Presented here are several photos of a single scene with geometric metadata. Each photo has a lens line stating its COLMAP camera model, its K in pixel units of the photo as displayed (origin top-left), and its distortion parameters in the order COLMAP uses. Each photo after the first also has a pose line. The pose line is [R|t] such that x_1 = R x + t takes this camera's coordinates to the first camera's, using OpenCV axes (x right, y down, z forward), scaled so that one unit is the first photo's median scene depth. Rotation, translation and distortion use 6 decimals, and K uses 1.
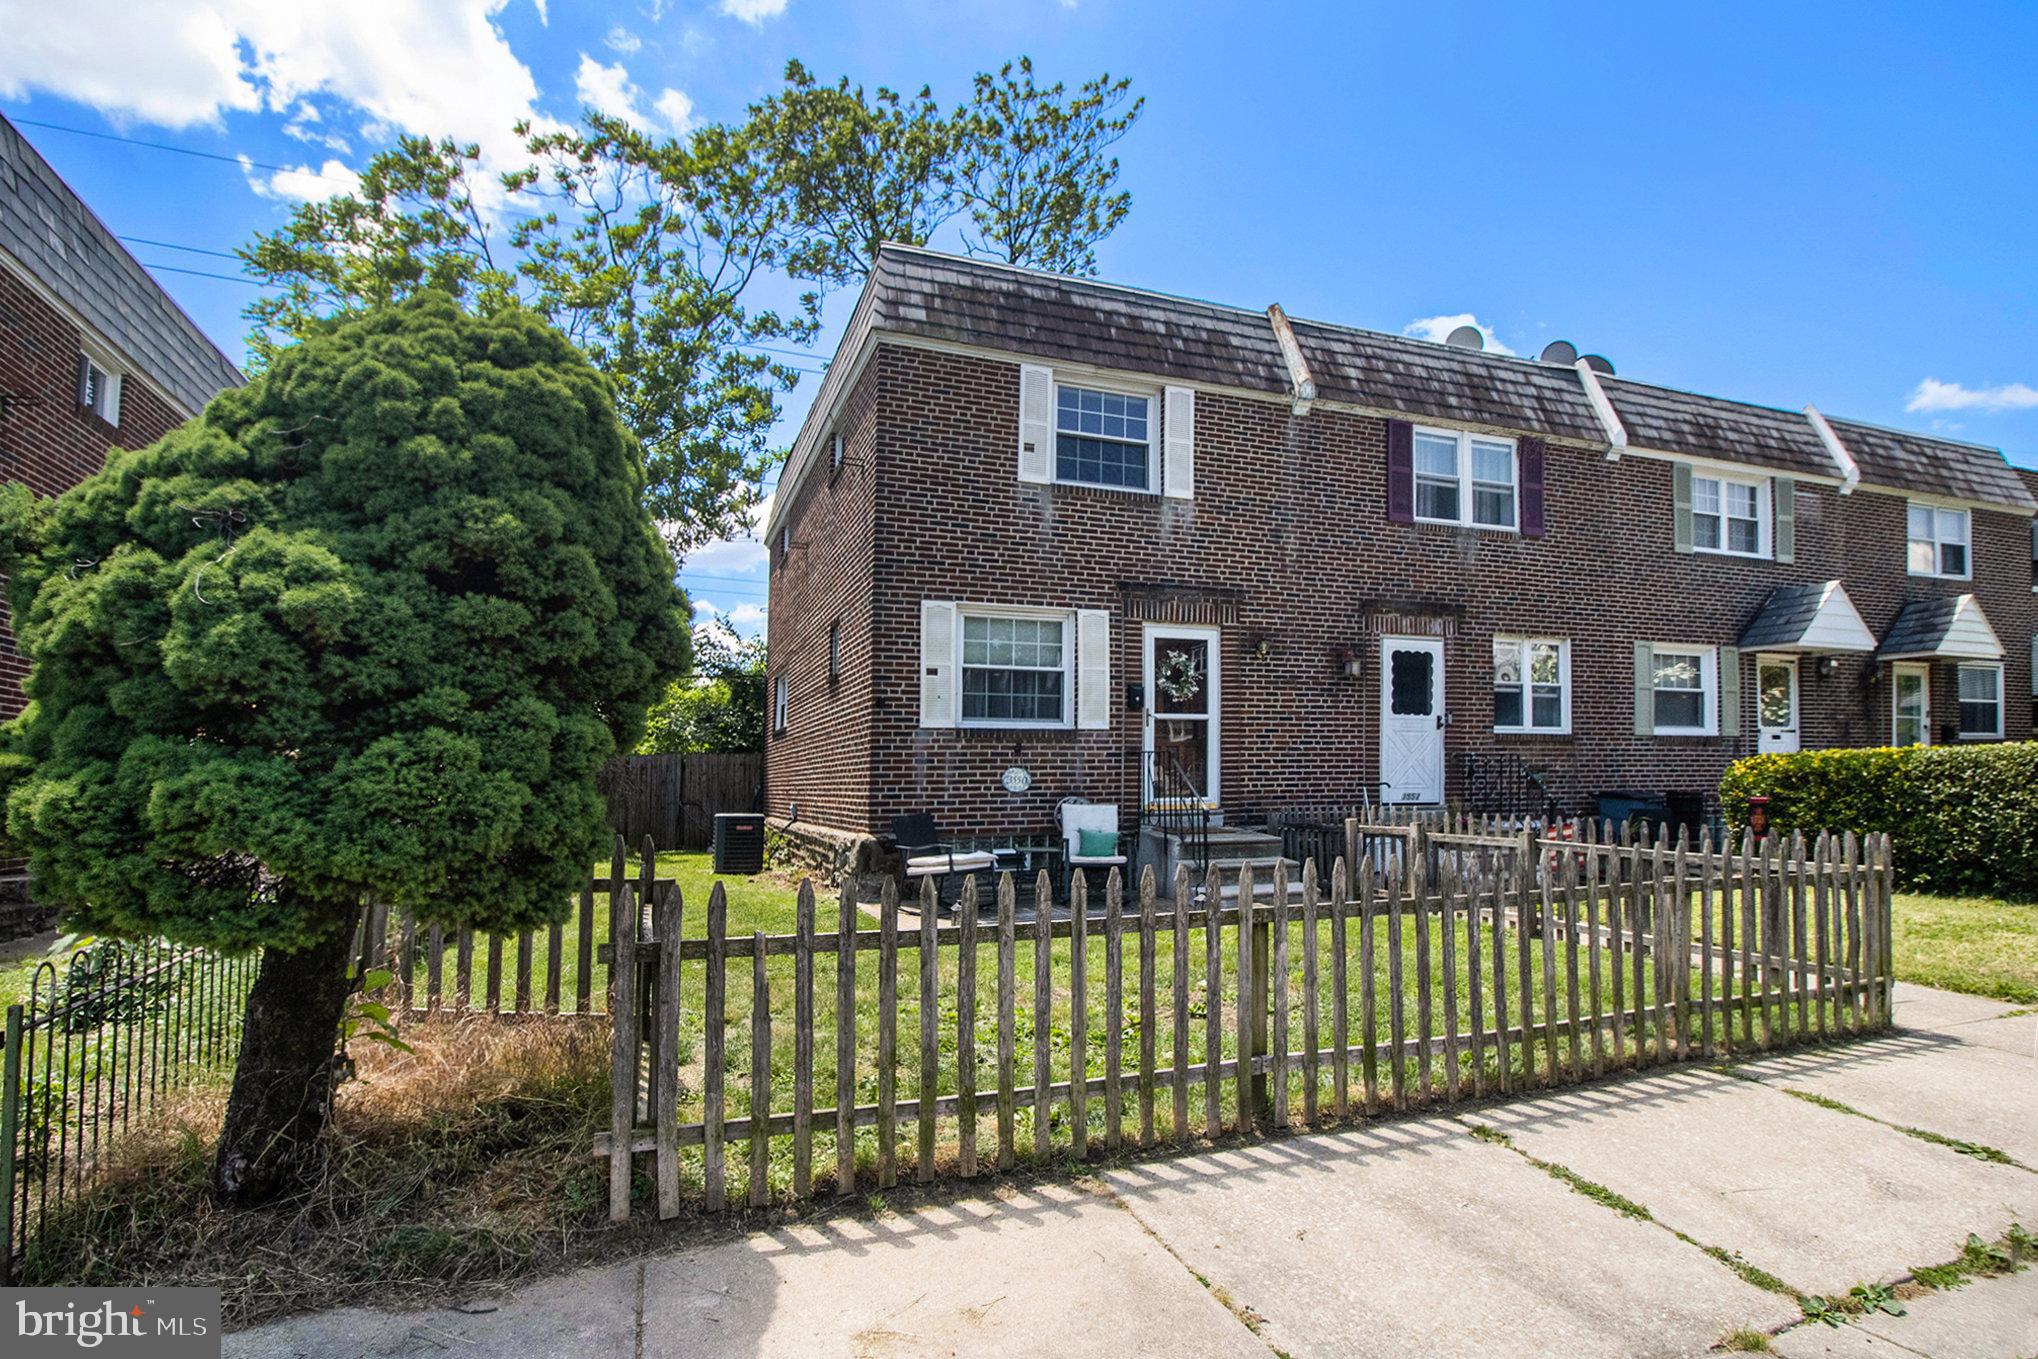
lens RADIAL K [[981.1, 0, 1063.6], [0, 981.1, 764.4], [0, 0, 1]] dist [-0.021955, -0.000332]
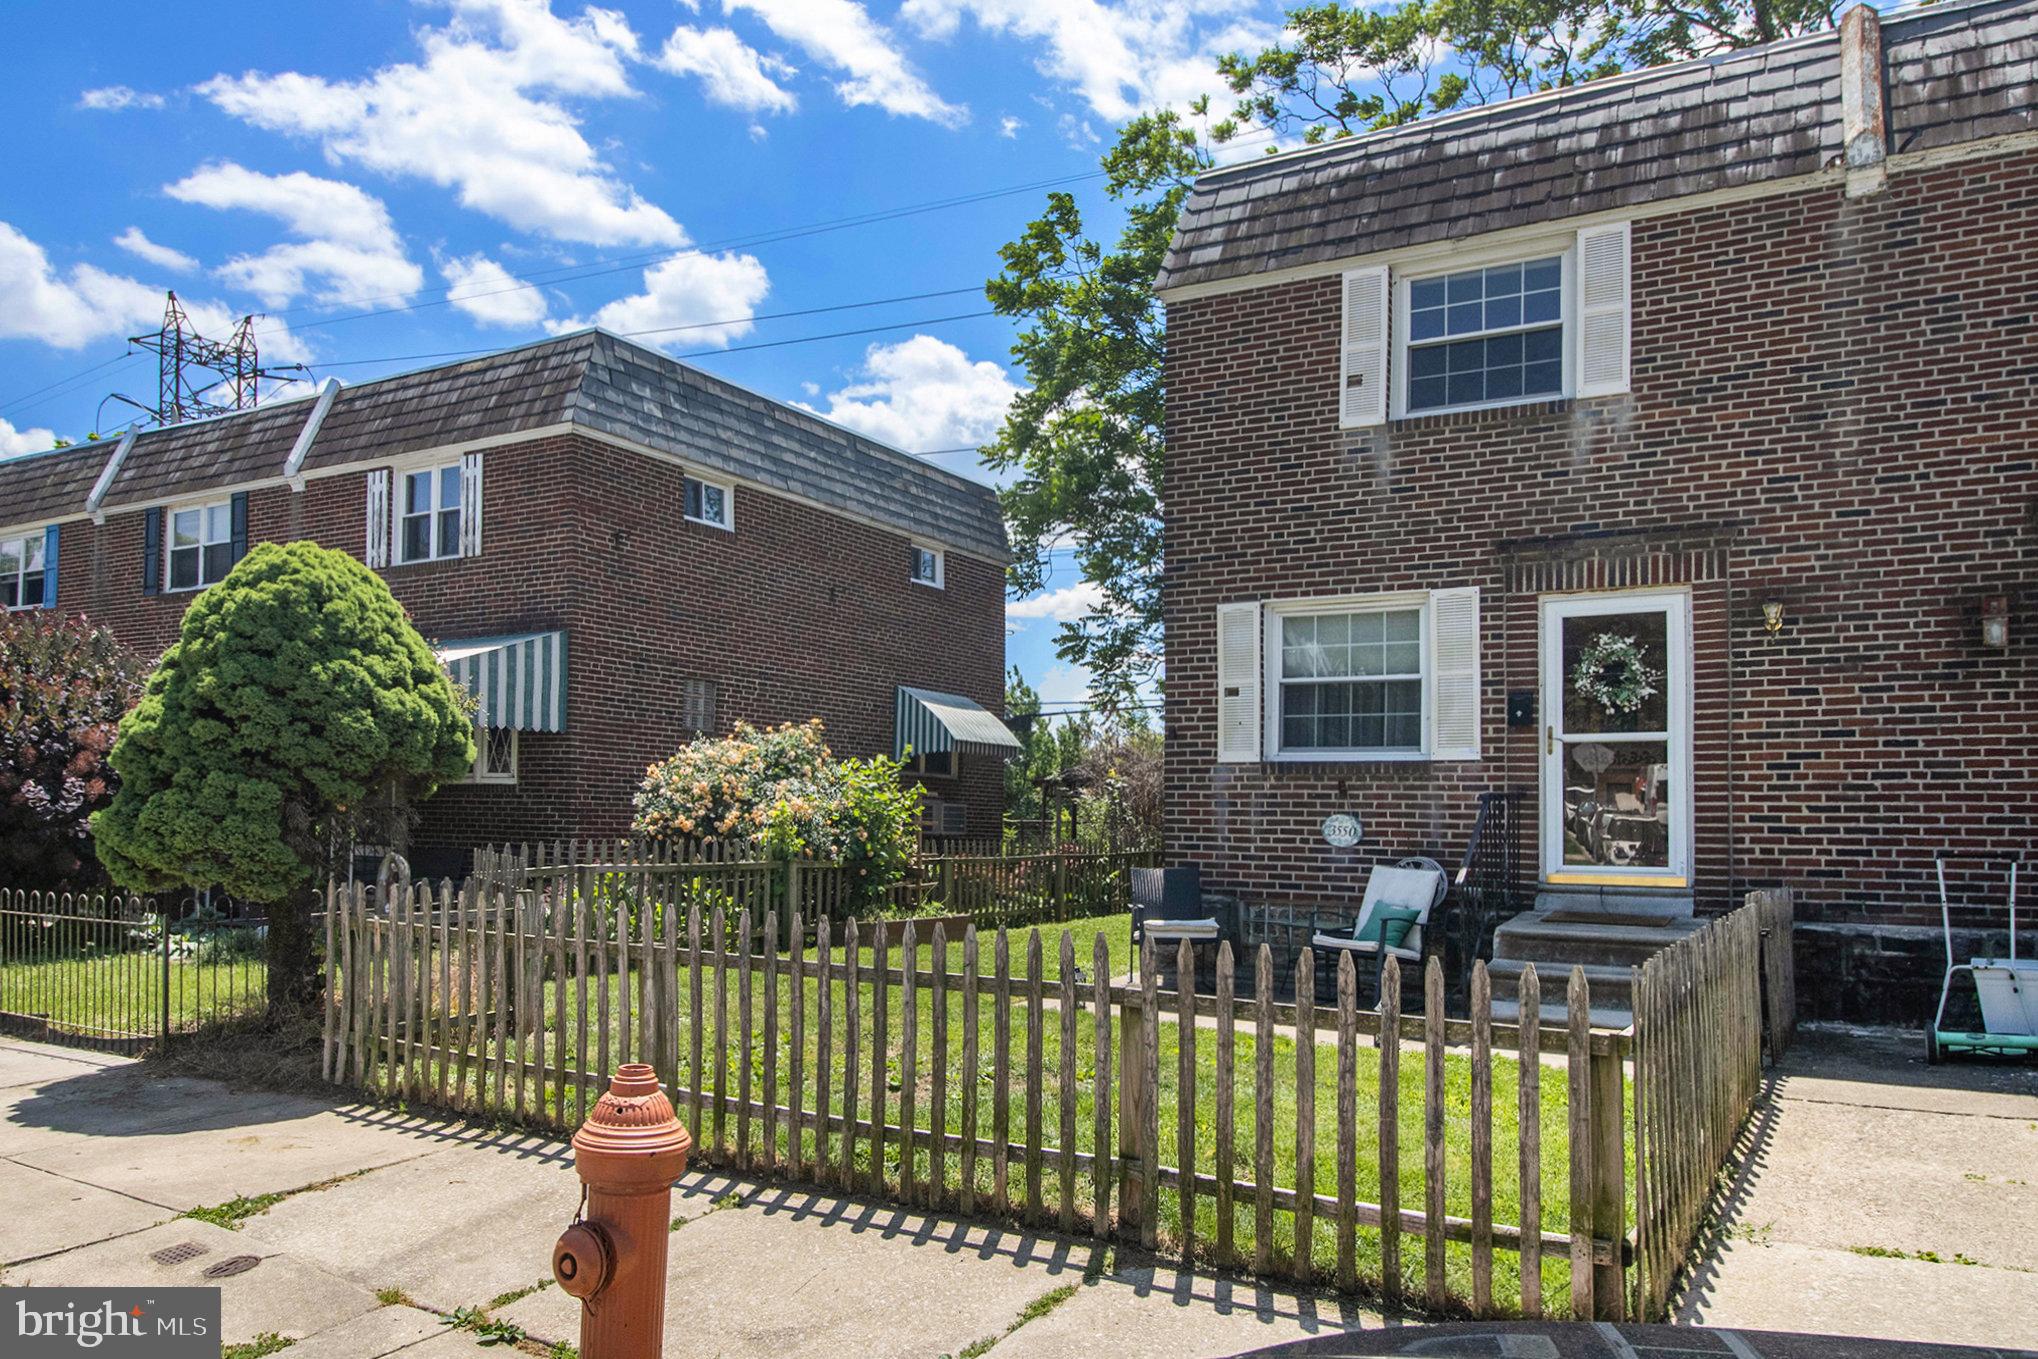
lens RADIAL K [[1434.8, 0, 1020.0], [0, 1434.8, 797.6], [0, 0, 1]] dist [-0.037487, -0.003259]
pose [[0.610415, 0.005203, -0.792065, 0.620975], [-0.007922, 0.999969, 0.000464, -0.006996], [0.792042, 0.005991, 0.610437, 0.134931]]
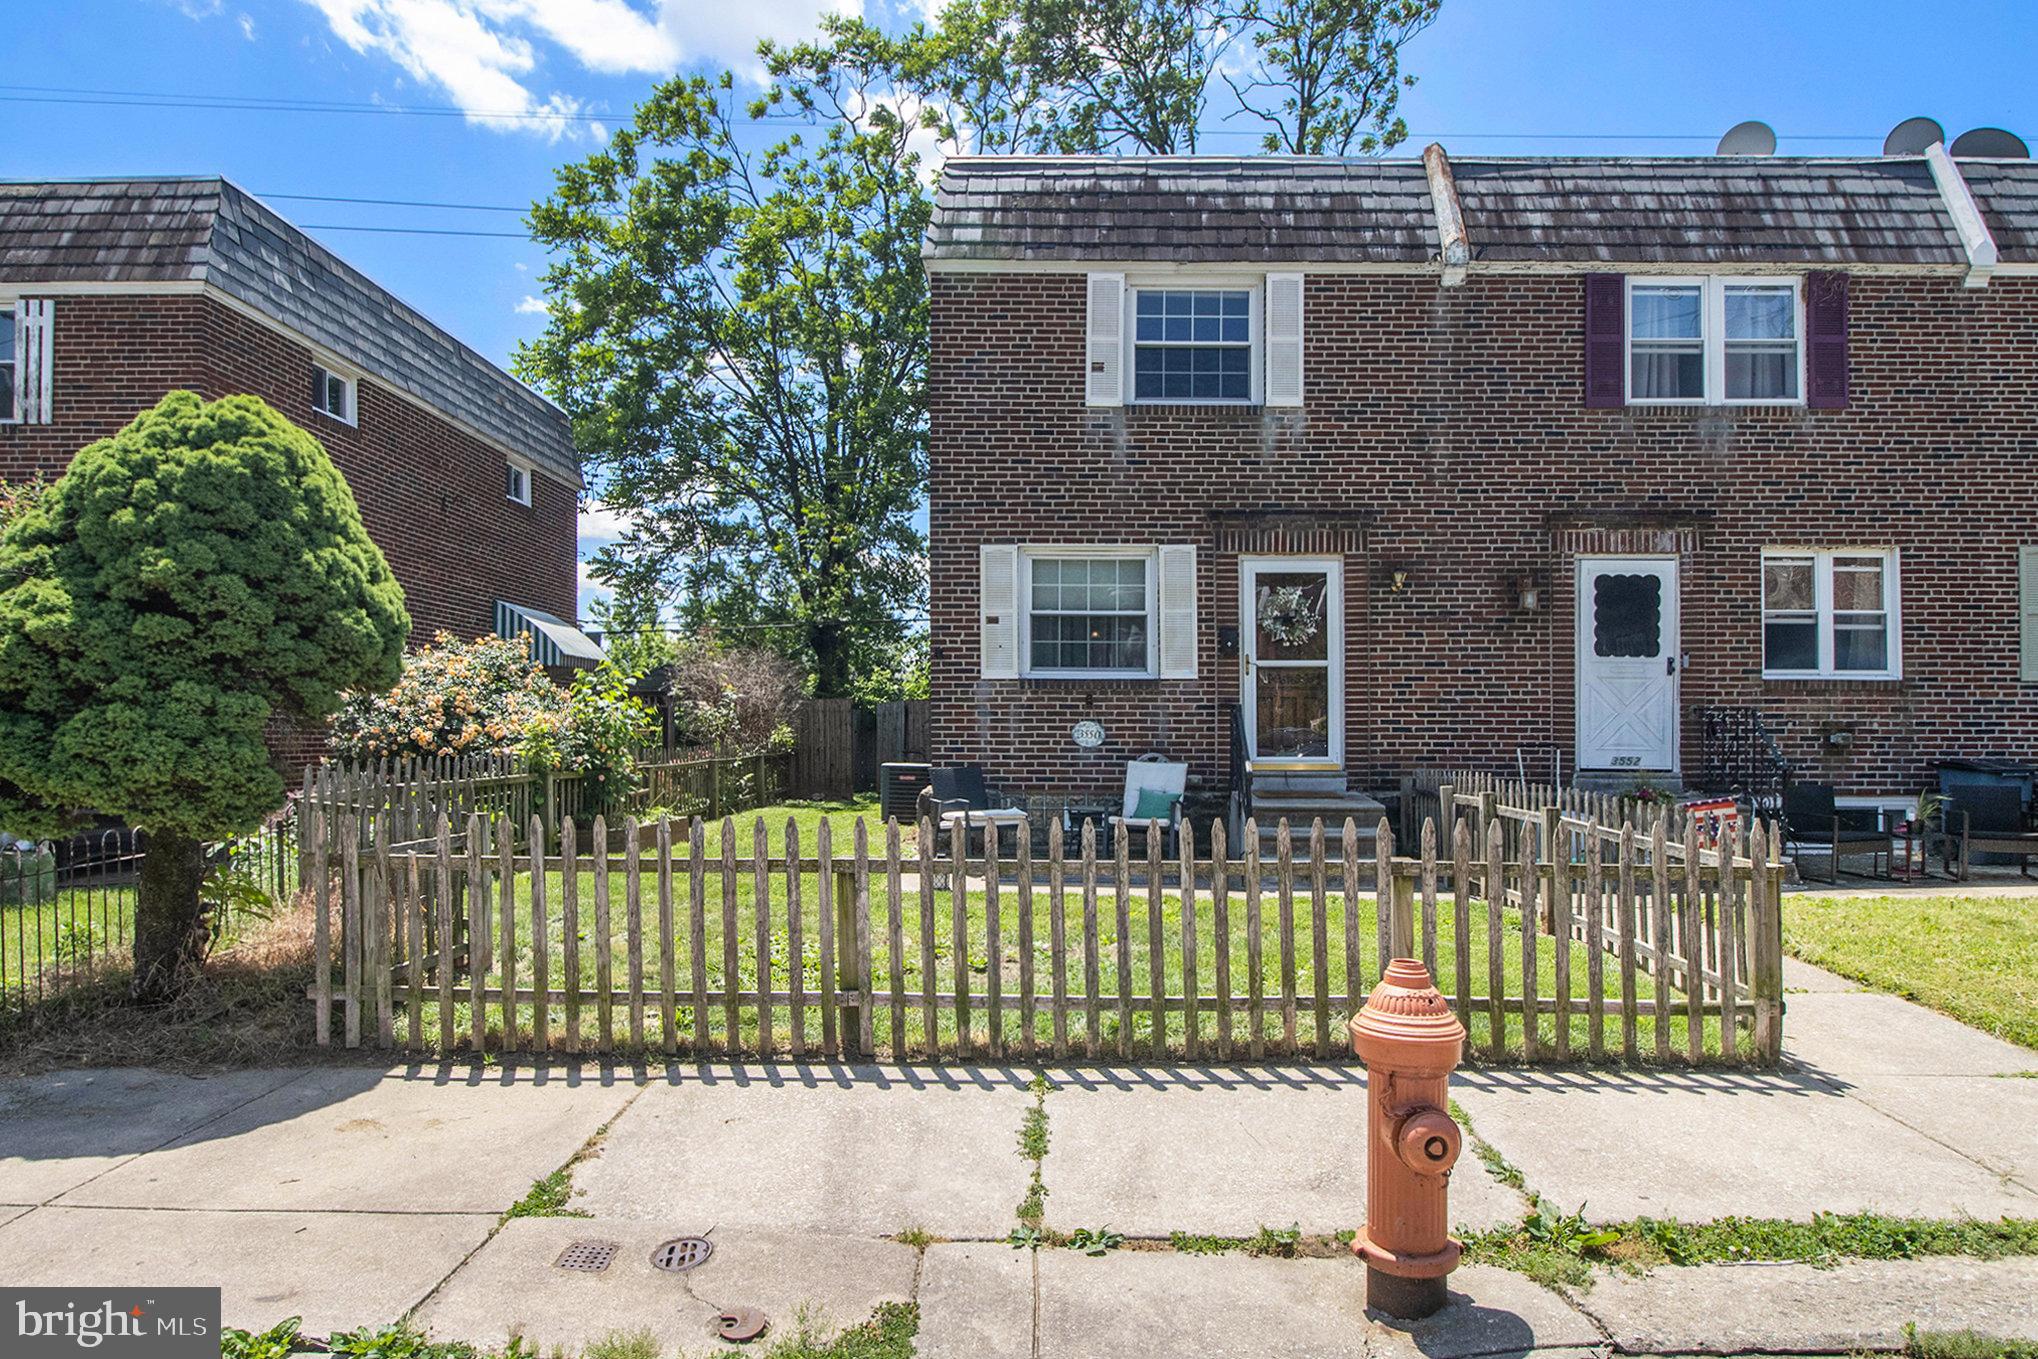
lens RADIAL K [[1168.9, 0, 1076.4], [0, 1168.9, 820.9], [0, 0, 1]] dist [-0.021252, 0.000013]
pose [[0.932932, 0.037539, -0.358092, 0.322995], [-0.004023, 0.995575, 0.093885, -0.006214], [0.360031, -0.086148, 0.928954, -0.042155]]
